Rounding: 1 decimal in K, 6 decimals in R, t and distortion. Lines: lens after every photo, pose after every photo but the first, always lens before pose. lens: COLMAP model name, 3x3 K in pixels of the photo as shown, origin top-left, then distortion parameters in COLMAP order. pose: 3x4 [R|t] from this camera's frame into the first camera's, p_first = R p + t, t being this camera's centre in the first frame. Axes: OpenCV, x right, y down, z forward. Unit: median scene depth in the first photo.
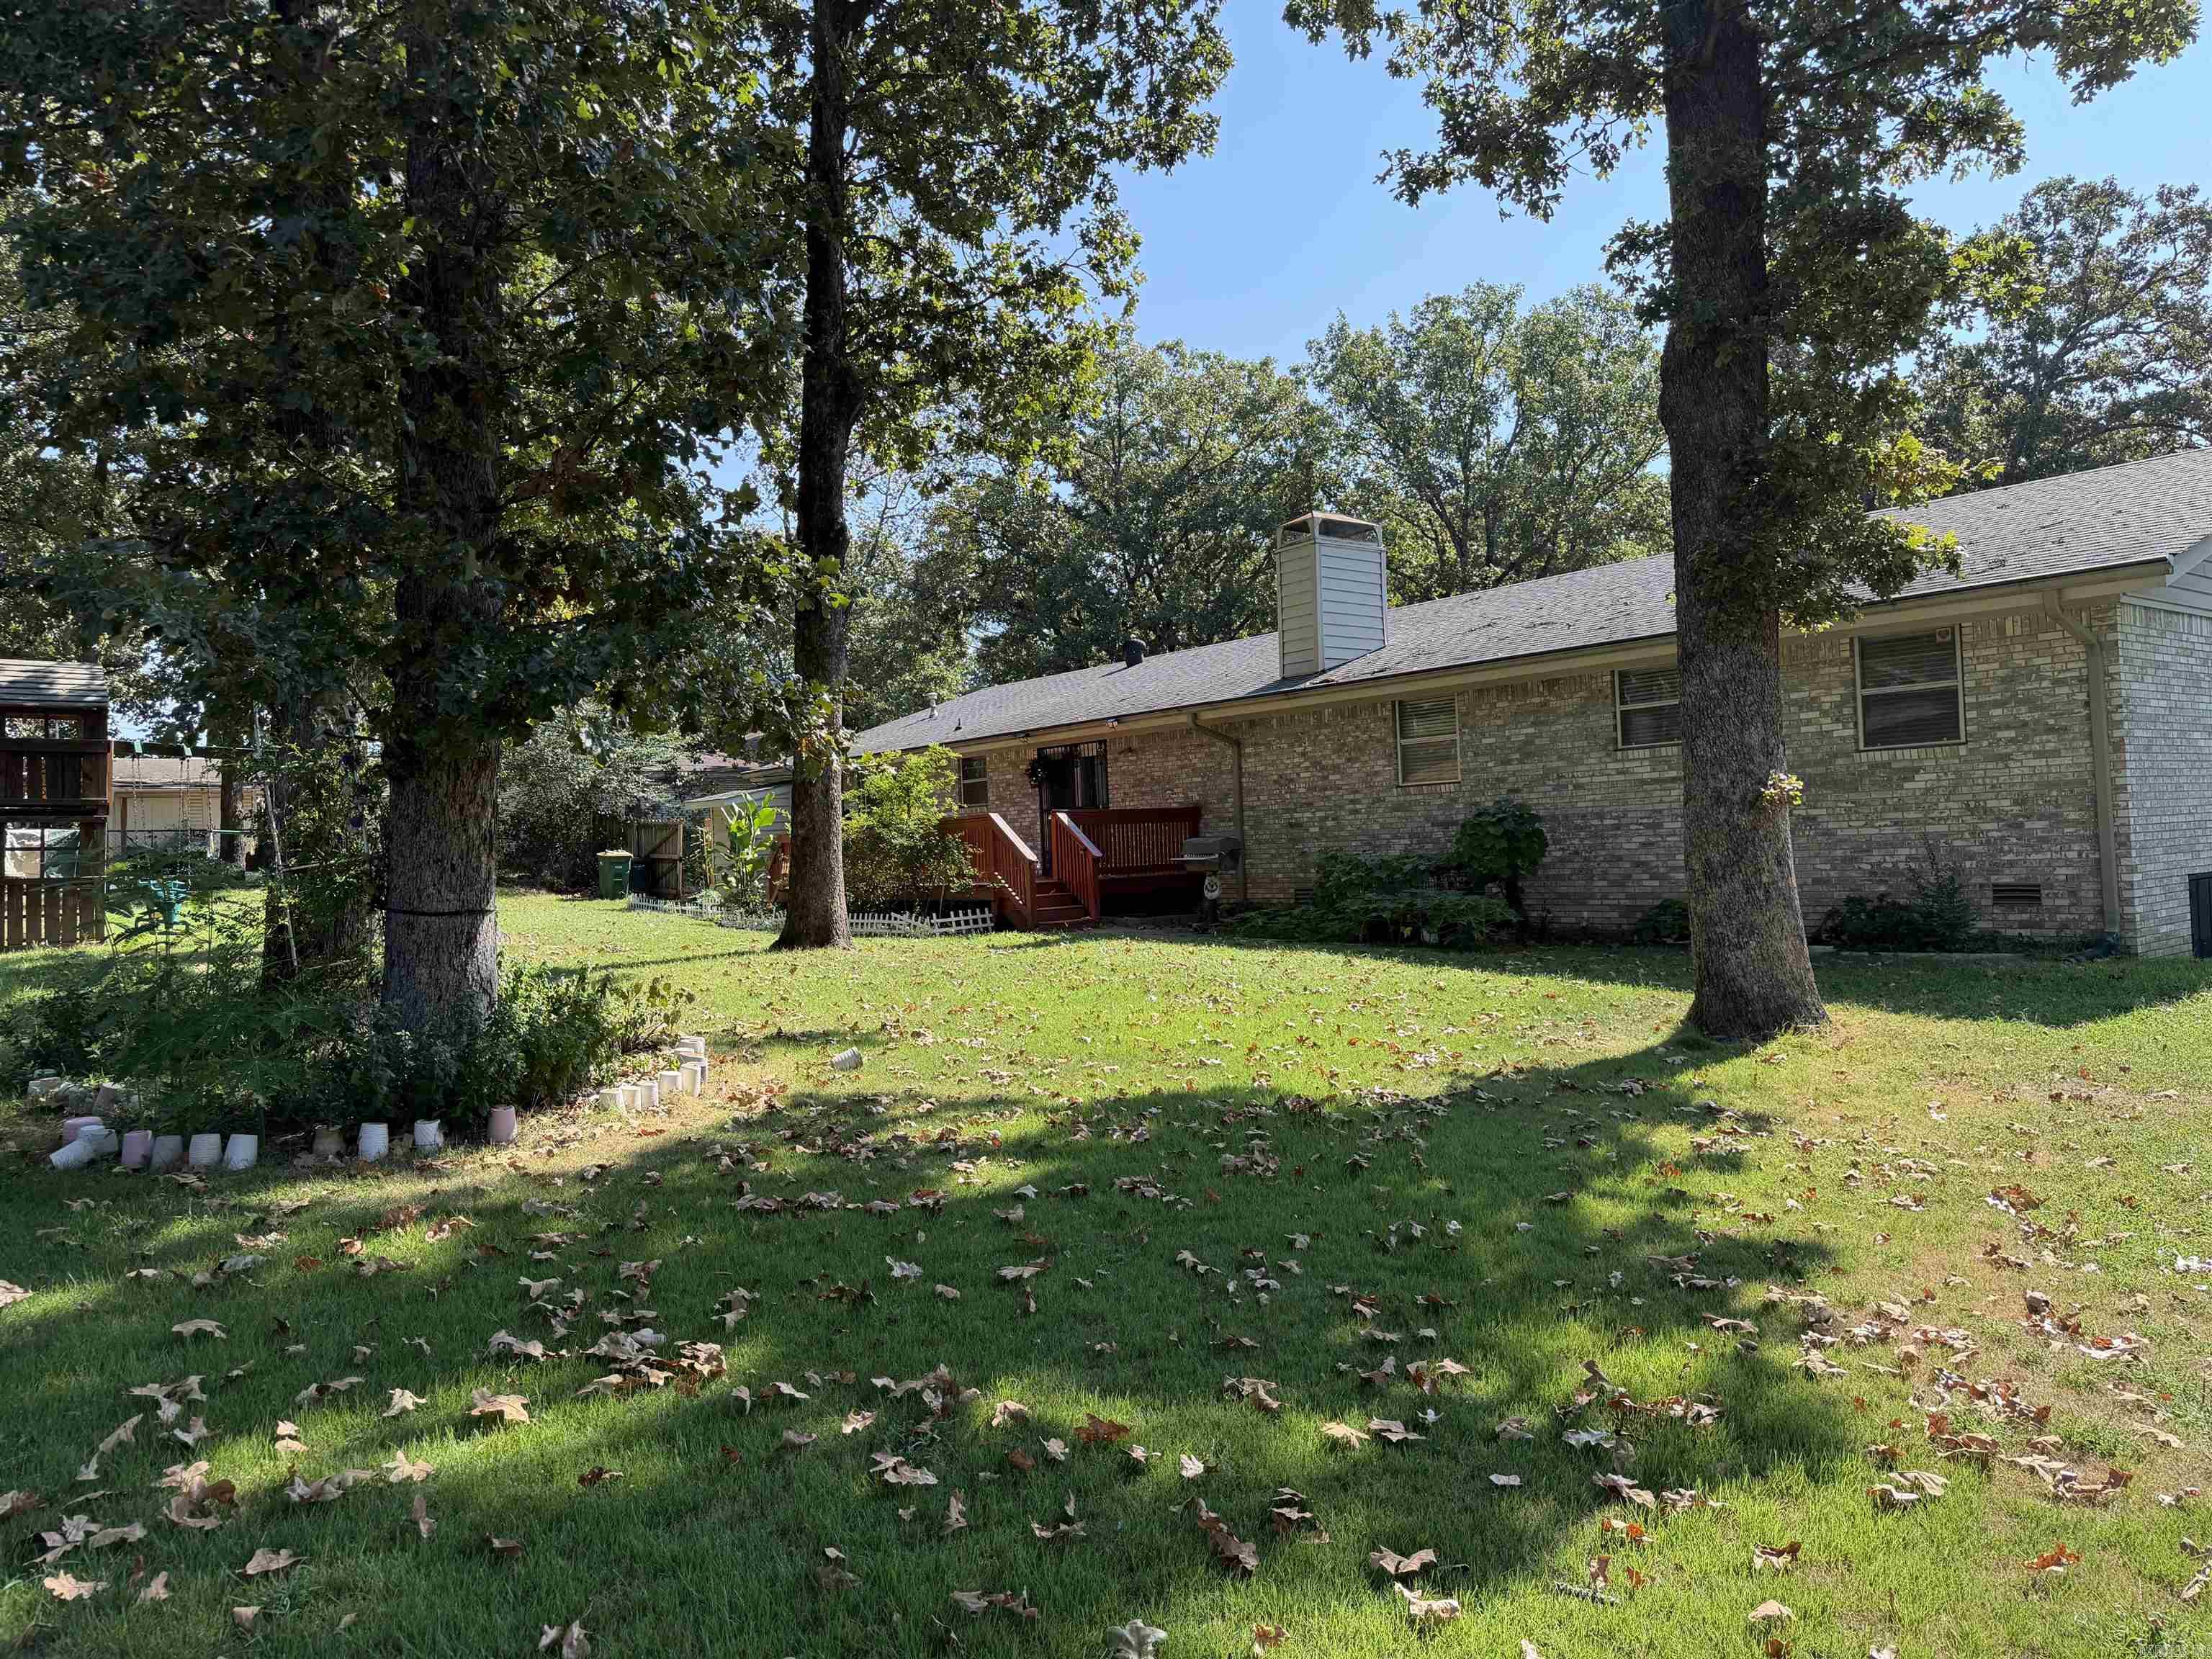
lens RADIAL K [[1560.5, 0, 1098.7], [0, 1560.5, 826.3], [0, 0, 1]] dist [0.071539, -0.048931]
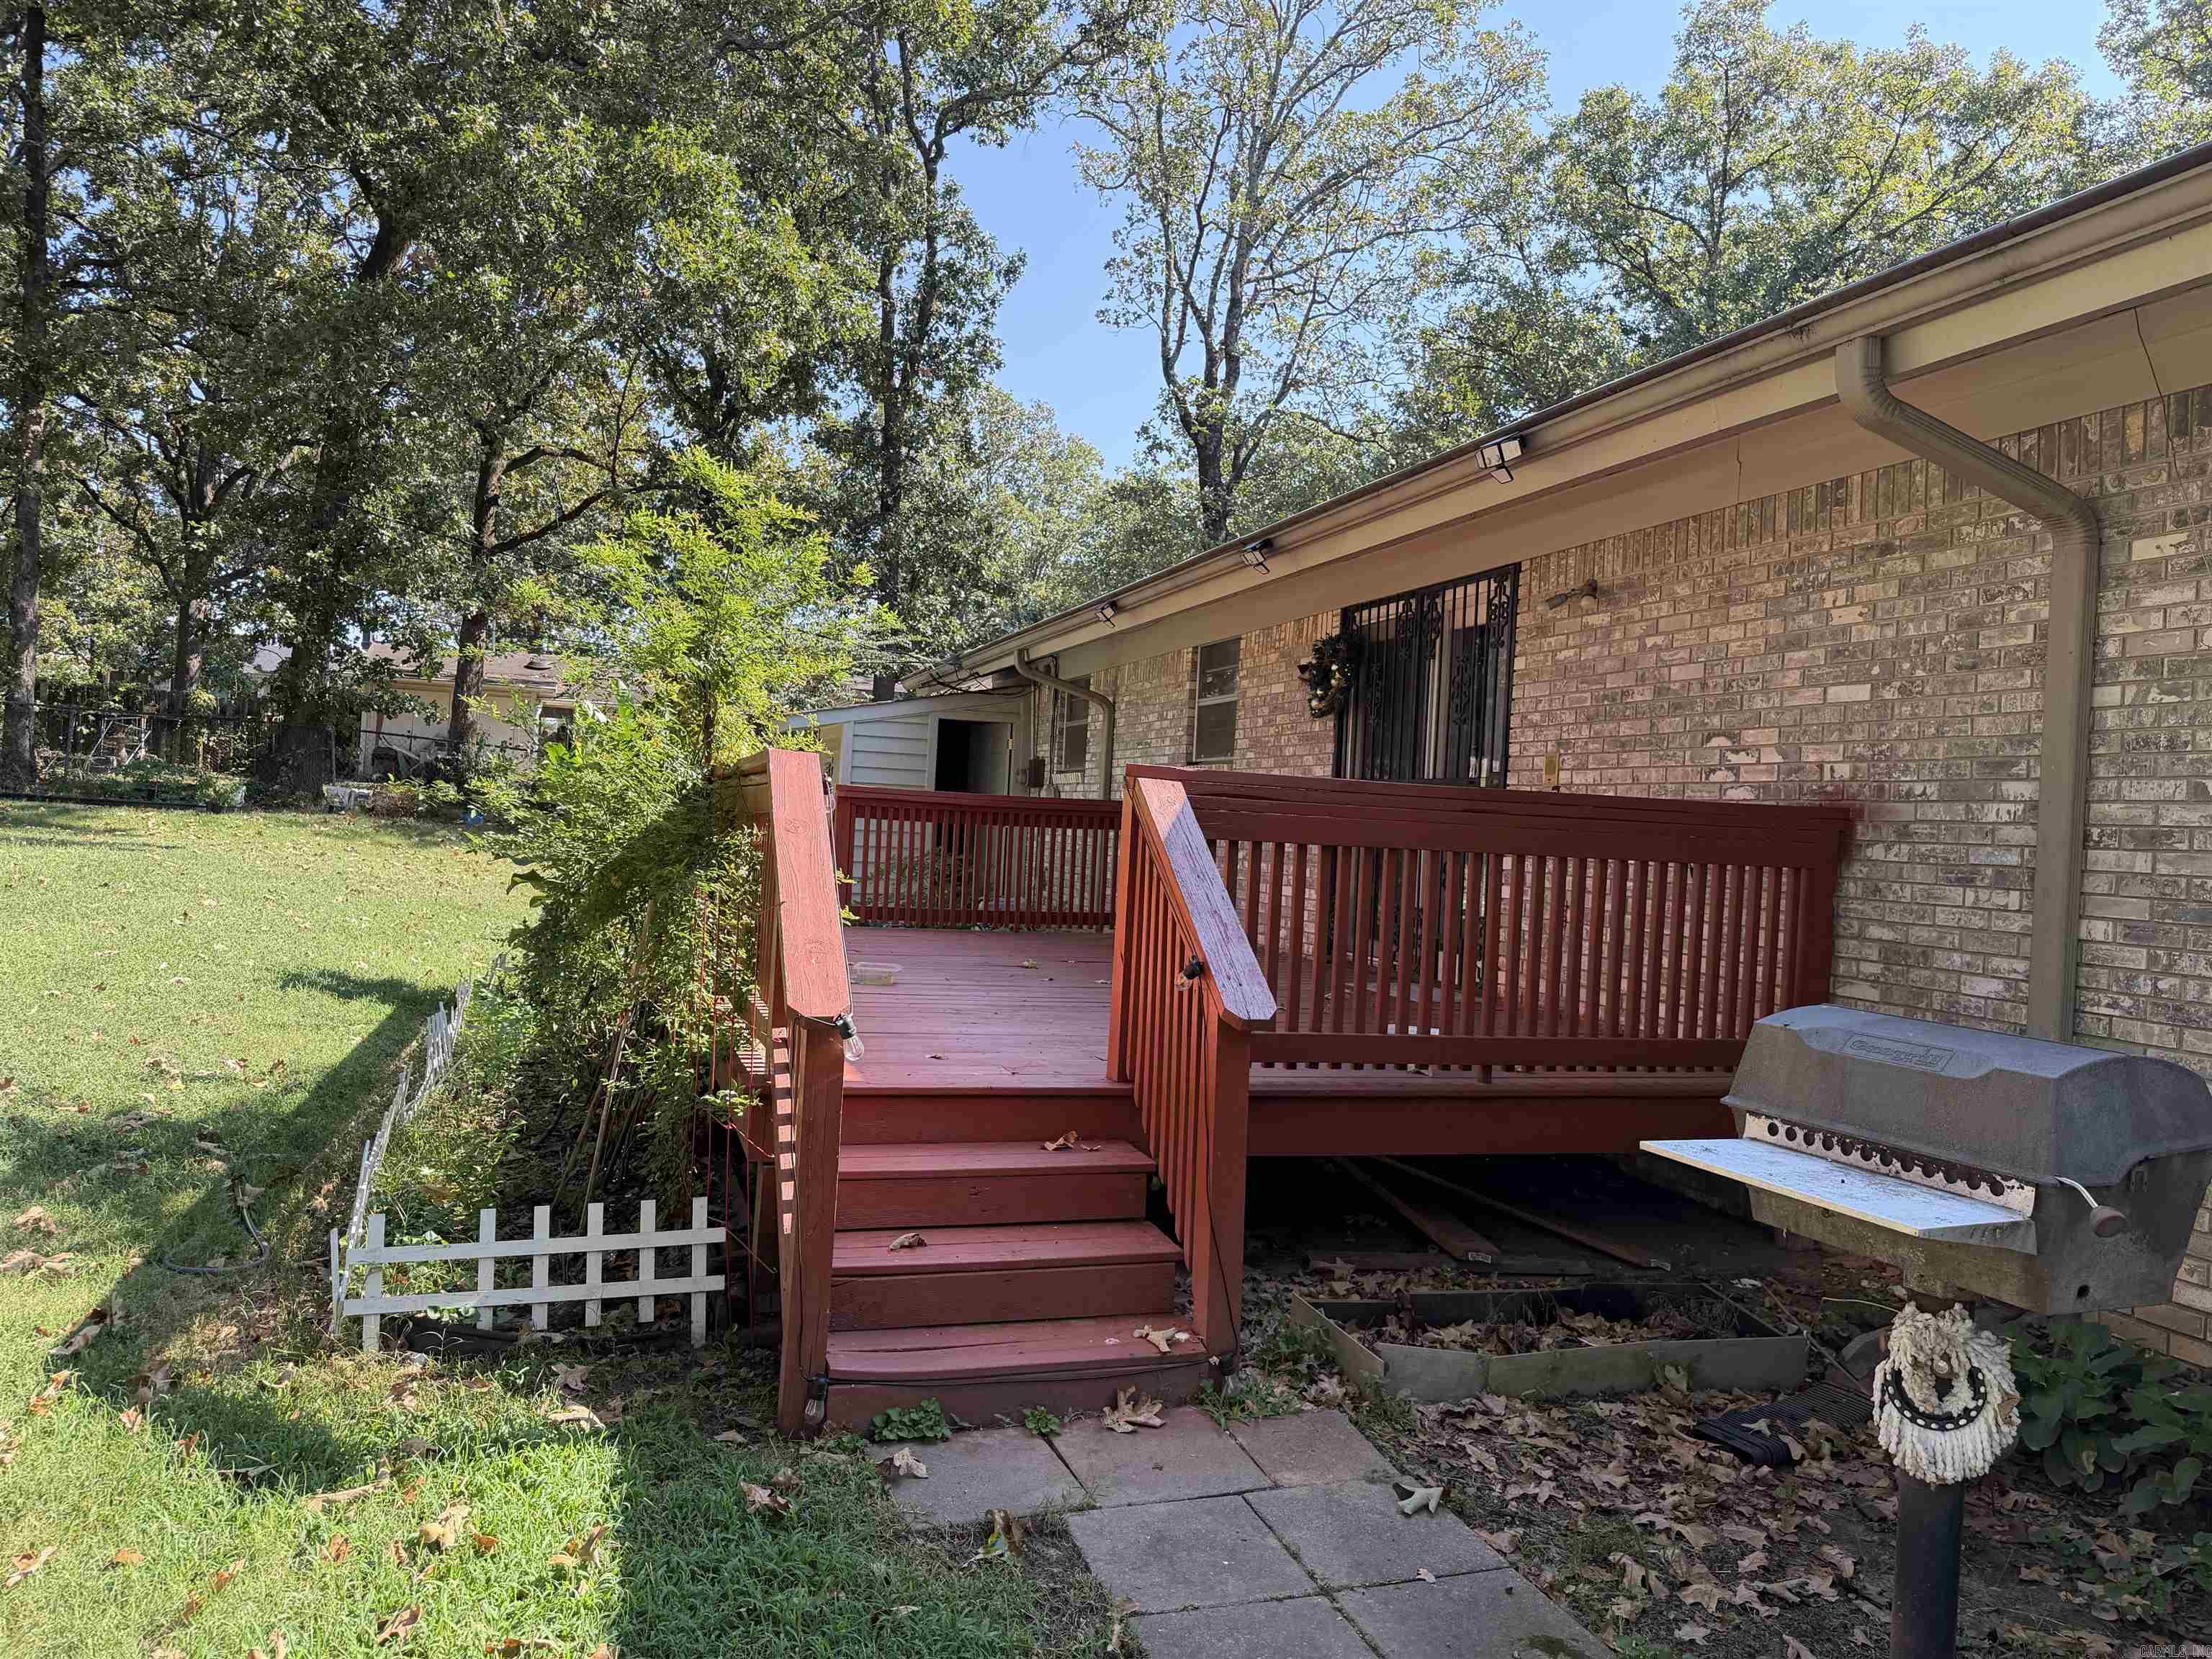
lens RADIAL K [[1544.8, 0, 1104.8], [0, 1544.8, 827.9], [0, 0, 1]] dist [-0.005626, -0.002769]
pose [[0.932718, 0.090380, -0.349097, 0.039390], [-0.086083, 0.995899, 0.027838, -0.006327], [0.350181, 0.004086, 0.936673, 0.710669]]
